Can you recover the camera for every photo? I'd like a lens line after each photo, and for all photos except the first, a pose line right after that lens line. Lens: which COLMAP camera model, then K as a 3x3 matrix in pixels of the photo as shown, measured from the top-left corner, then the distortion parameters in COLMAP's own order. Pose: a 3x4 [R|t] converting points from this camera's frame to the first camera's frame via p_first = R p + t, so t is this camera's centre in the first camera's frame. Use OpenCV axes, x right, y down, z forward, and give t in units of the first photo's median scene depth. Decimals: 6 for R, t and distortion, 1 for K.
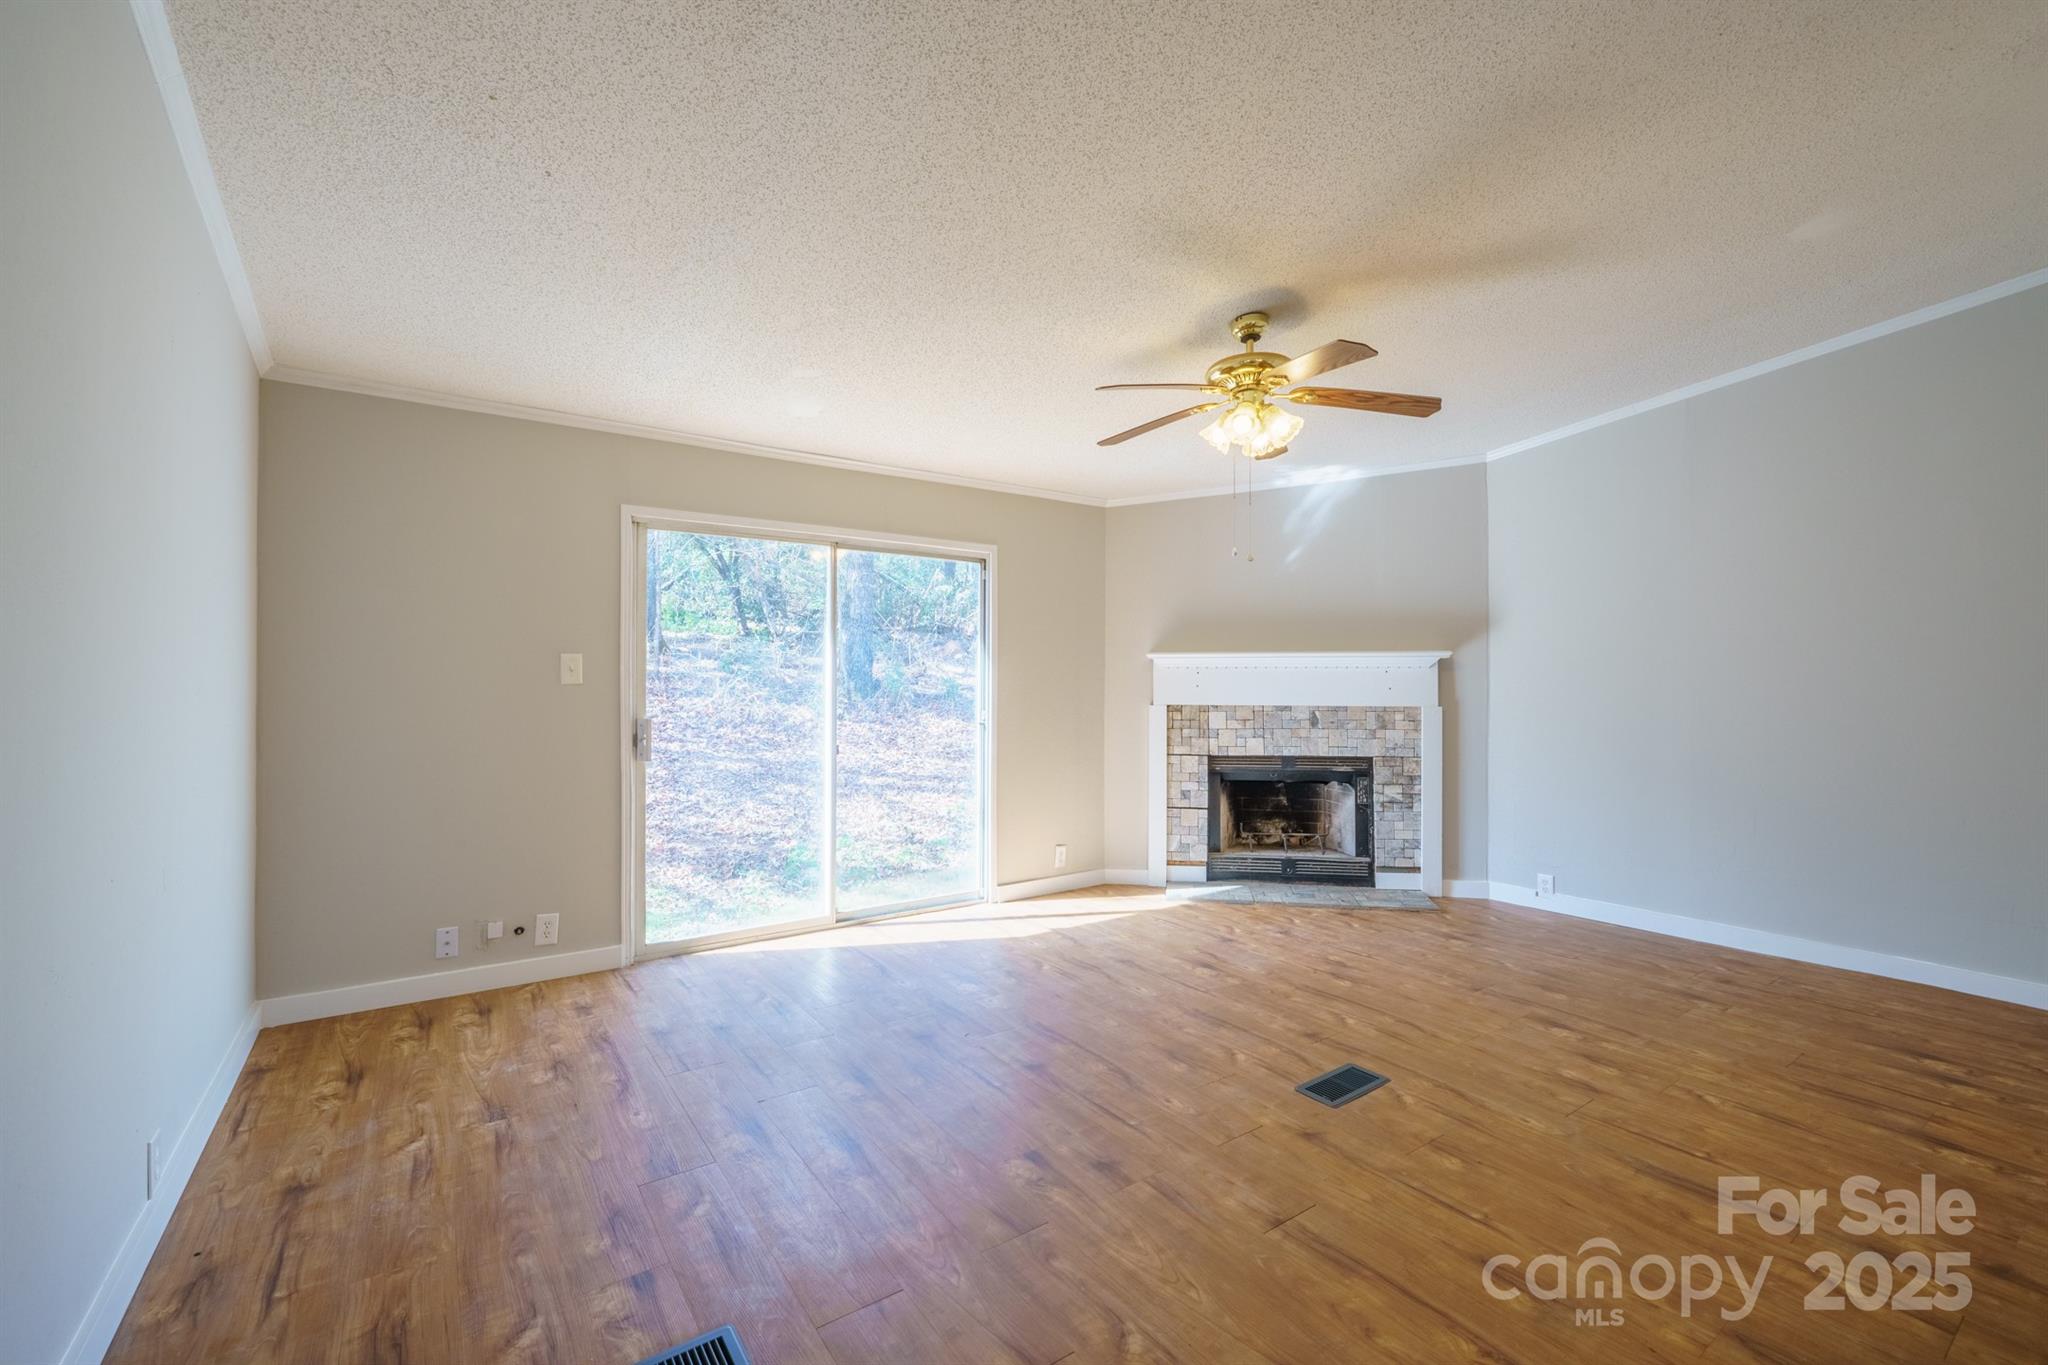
lens RADIAL K [[866.0, 0, 1020.5], [0, 866.0, 677.8], [0, 0, 1]] dist [-0.001843, -0.000094]
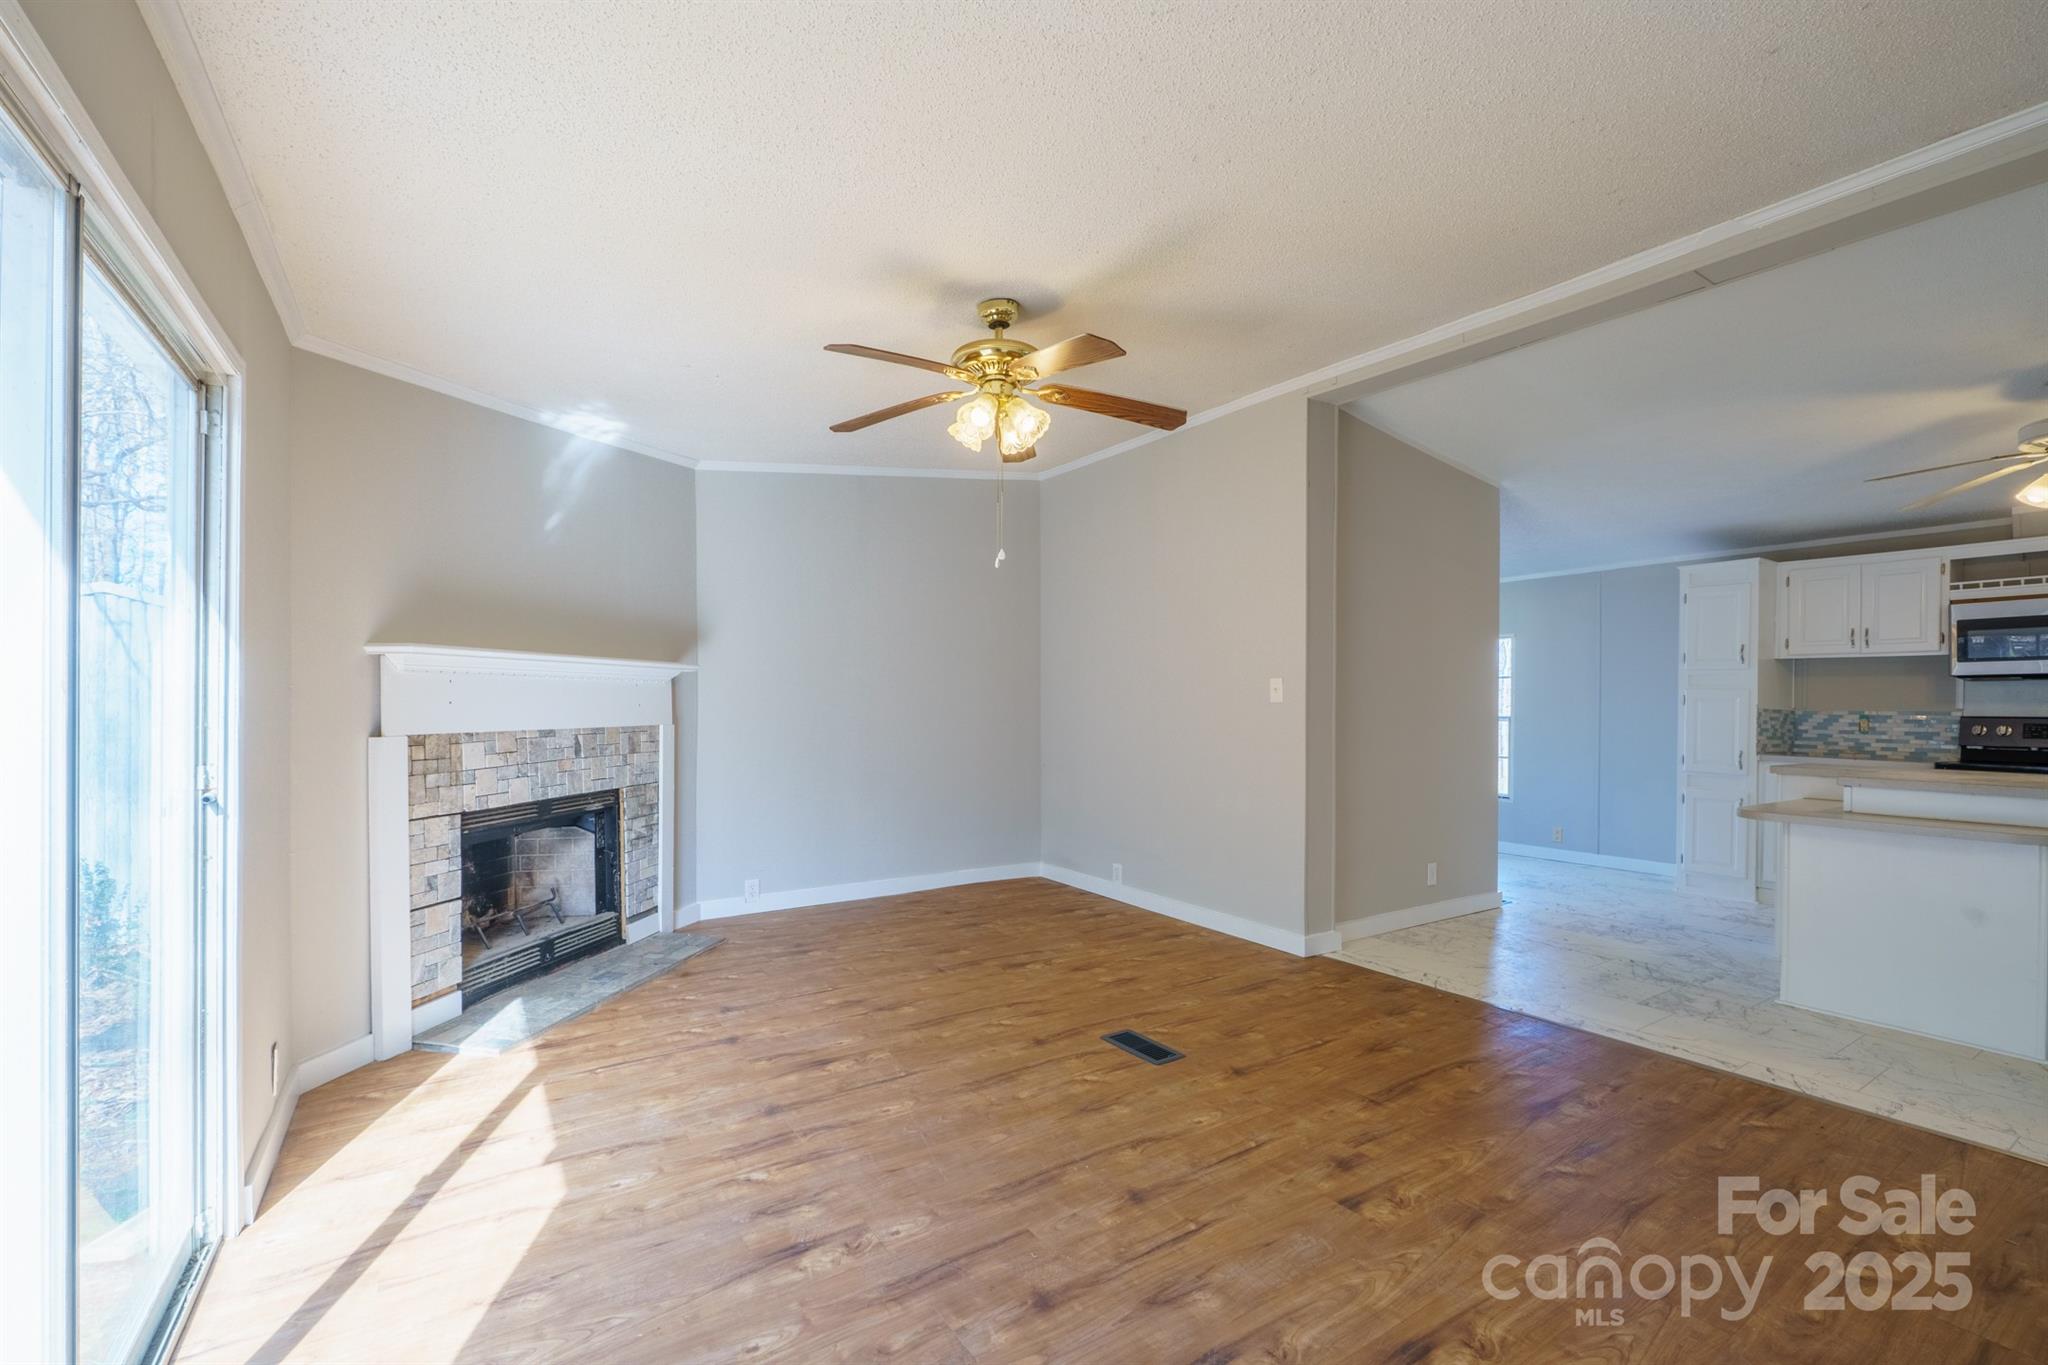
lens RADIAL K [[866.0, 0, 1035.8], [0, 866.0, 709.5], [0, 0, 1]] dist [-0.001843, -0.000094]
pose [[0.017596, -0.010952, 0.999785, -0.471252], [-0.010405, 0.999884, 0.011137, 0.003953], [-0.999791, -0.010598, 0.017480, 0.675975]]
